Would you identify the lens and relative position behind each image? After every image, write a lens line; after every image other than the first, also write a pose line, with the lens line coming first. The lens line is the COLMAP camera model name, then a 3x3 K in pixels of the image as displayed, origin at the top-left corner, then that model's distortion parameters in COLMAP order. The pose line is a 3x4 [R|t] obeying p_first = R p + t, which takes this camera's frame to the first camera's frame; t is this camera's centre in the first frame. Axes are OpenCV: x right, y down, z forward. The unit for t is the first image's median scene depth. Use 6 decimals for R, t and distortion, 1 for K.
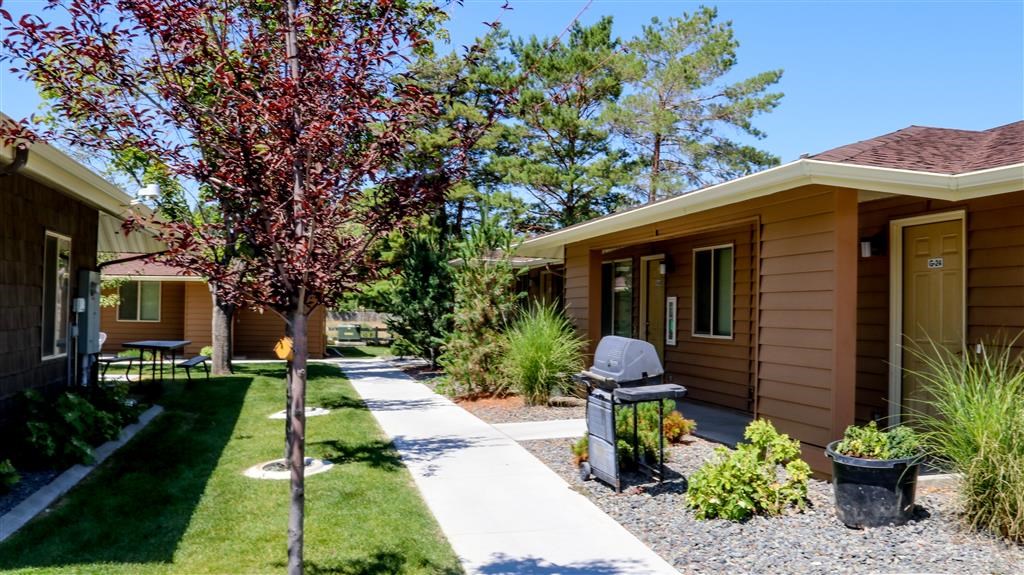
lens RADIAL K [[884.4, 0, 522.7], [0, 884.4, 296.0], [0, 0, 1]] dist [-0.179768, 0.141860]
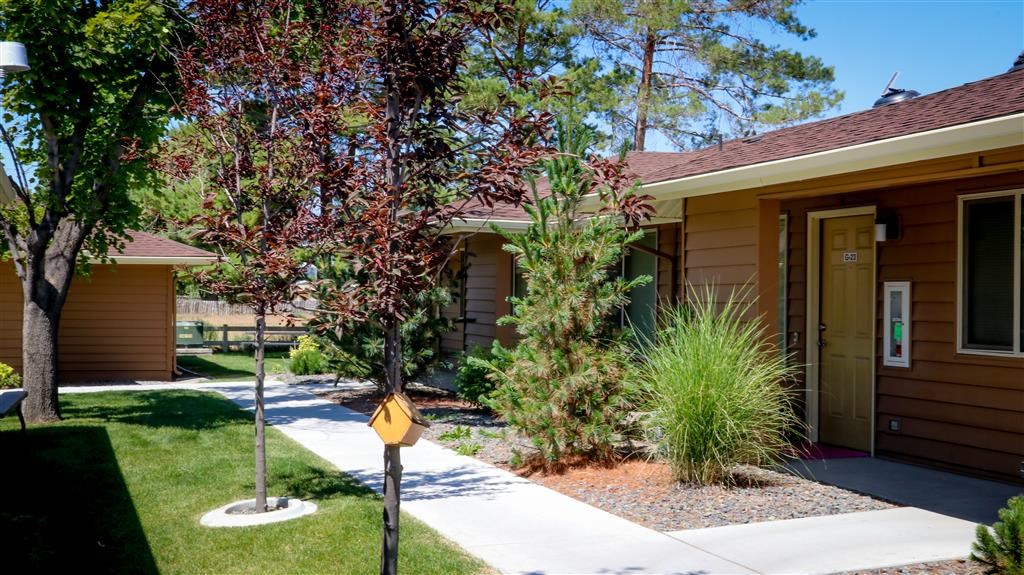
lens RADIAL K [[1268.8, 0, 509.2], [0, 1268.8, 307.6], [0, 0, 1]] dist [0.012743, 0.032619]
pose [[0.997669, -0.009371, 0.067587, -0.138082], [0.007676, 0.999651, 0.025284, -0.005076], [-0.067801, -0.024707, 0.997393, 0.207186]]
